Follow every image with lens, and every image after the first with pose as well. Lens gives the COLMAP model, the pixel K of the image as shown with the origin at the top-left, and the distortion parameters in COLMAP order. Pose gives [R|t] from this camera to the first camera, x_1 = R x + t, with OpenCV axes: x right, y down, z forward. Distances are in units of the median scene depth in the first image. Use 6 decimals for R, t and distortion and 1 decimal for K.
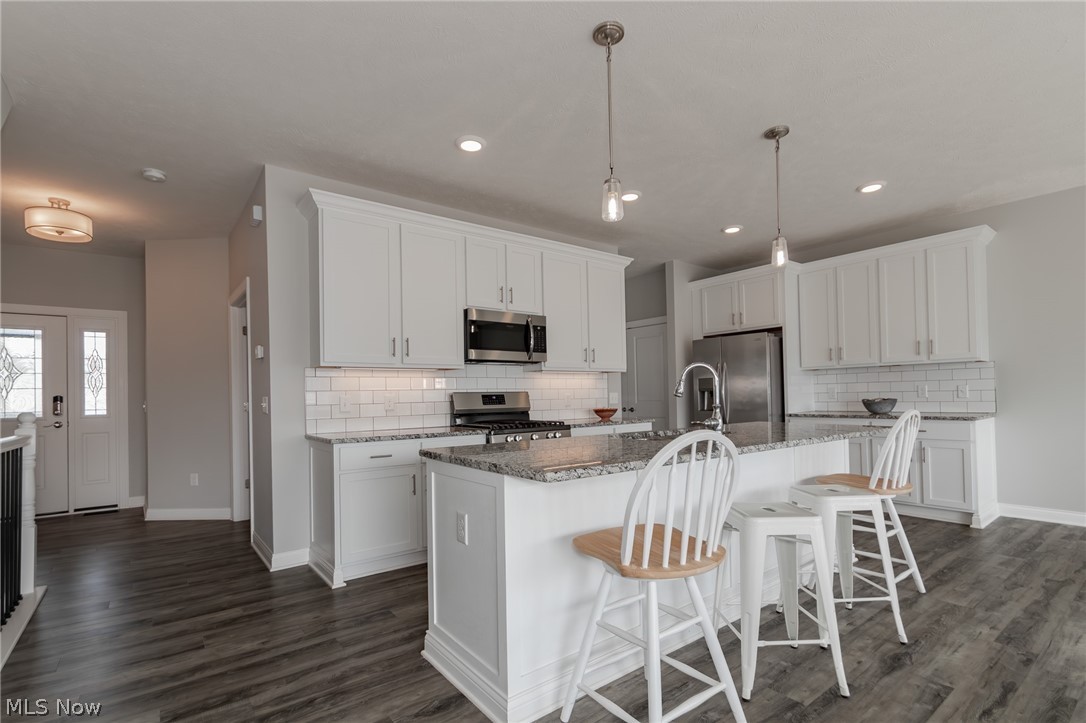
lens RADIAL K [[504.5, 0, 543.8], [0, 504.5, 387.1], [0, 0, 1]] dist [0.006277, -0.005000]
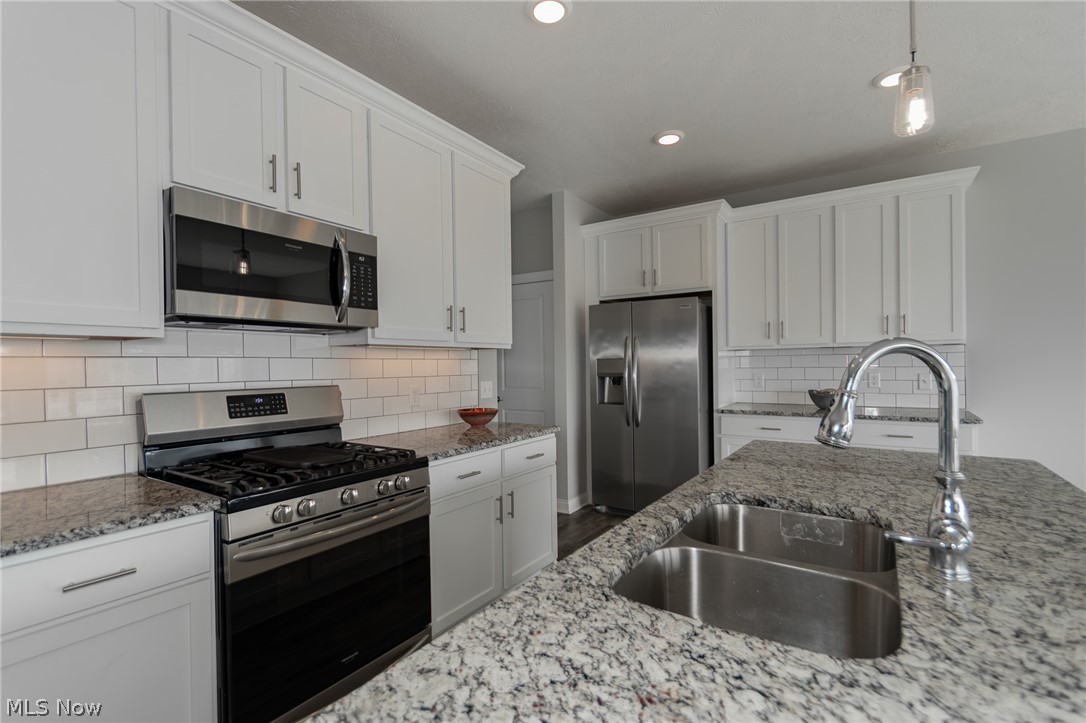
lens RADIAL K [[504.5, 0, 536.9], [0, 504.5, 370.4], [0, 0, 1]] dist [0.006277, -0.005000]
pose [[0.948889, 0.003855, 0.315586, -0.002383], [-0.011056, 0.999718, 0.021033, -0.020728], [-0.315416, -0.023448, 0.948664, 0.488560]]
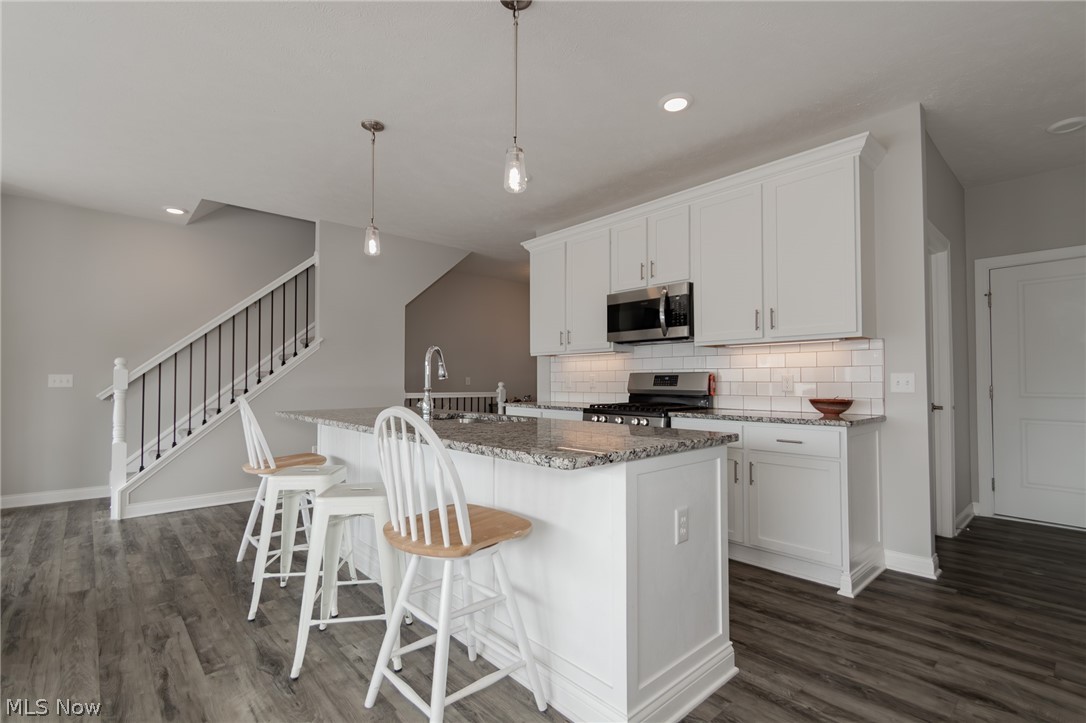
lens RADIAL K [[504.5, 0, 547.7], [0, 504.5, 366.7], [0, 0, 1]] dist [0.006277, -0.005000]
pose [[0.089068, -0.007885, -0.995994, 0.842635], [0.017973, 0.999819, -0.006308, 0.000836], [0.995863, -0.017339, 0.089194, 0.716933]]
